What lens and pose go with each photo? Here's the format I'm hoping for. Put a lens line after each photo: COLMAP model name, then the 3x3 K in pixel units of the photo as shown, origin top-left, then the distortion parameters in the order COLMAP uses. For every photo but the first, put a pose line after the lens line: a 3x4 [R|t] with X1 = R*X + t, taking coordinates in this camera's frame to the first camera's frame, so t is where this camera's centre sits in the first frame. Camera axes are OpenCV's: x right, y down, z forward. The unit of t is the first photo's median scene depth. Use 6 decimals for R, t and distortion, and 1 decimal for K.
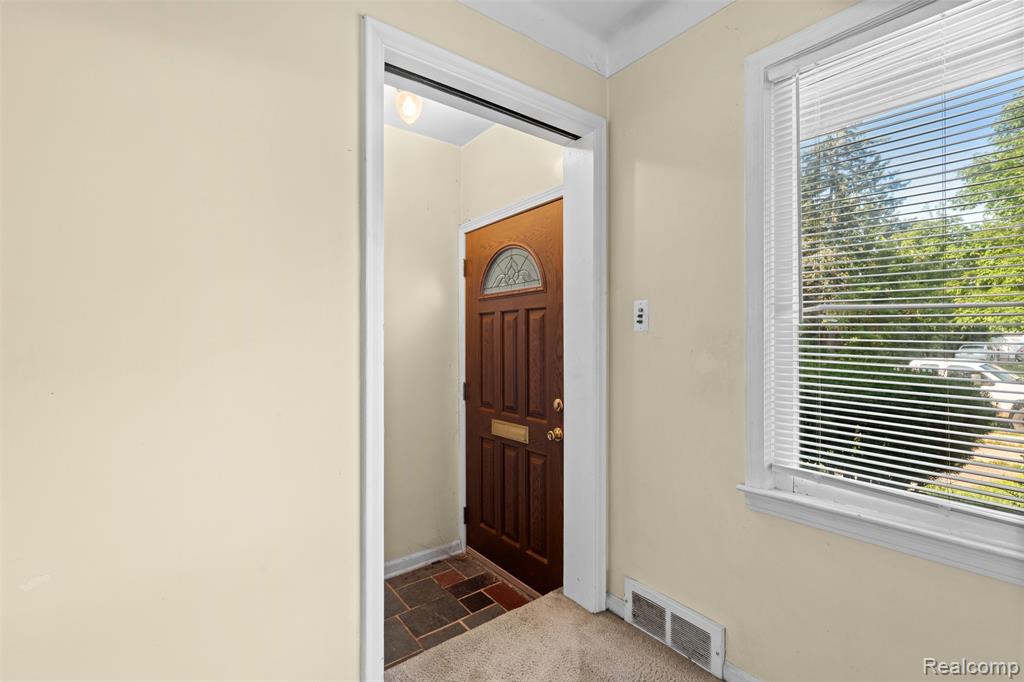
lens RADIAL K [[455.4, 0, 510.1], [0, 455.4, 341.3], [0, 0, 1]] dist [-0.011084, 0.004696]
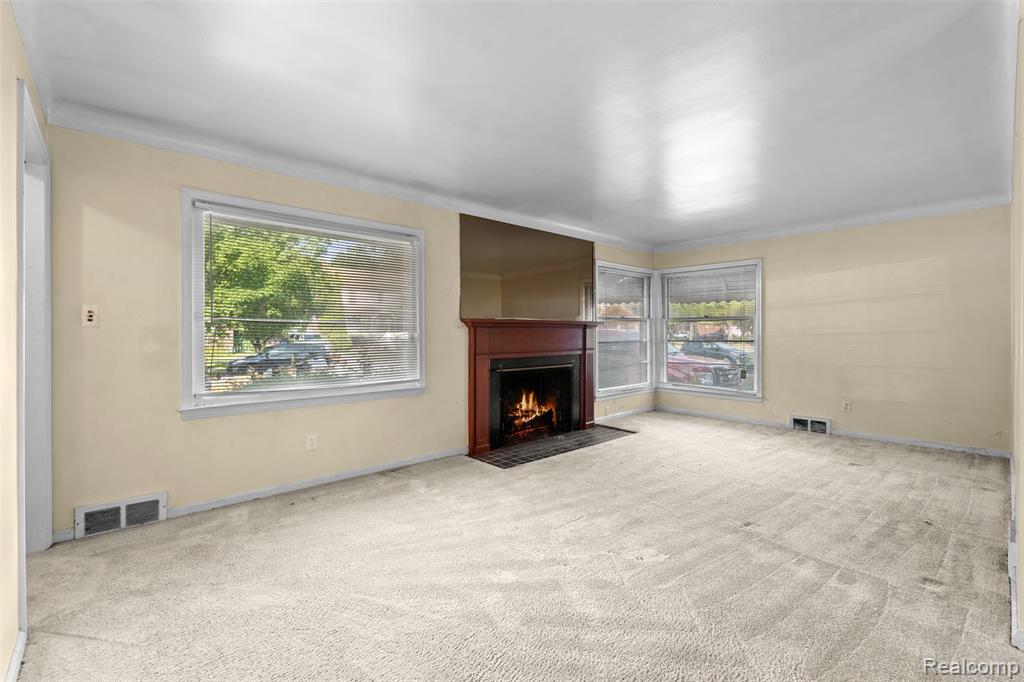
lens RADIAL K [[455.4, 0, 516.3], [0, 455.4, 335.2], [0, 0, 1]] dist [-0.011084, 0.004696]
pose [[-0.081412, -0.003194, 0.996675, -1.251878], [0.005413, 0.999979, 0.003647, 0.006300], [-0.996666, 0.005692, -0.081393, -0.216848]]
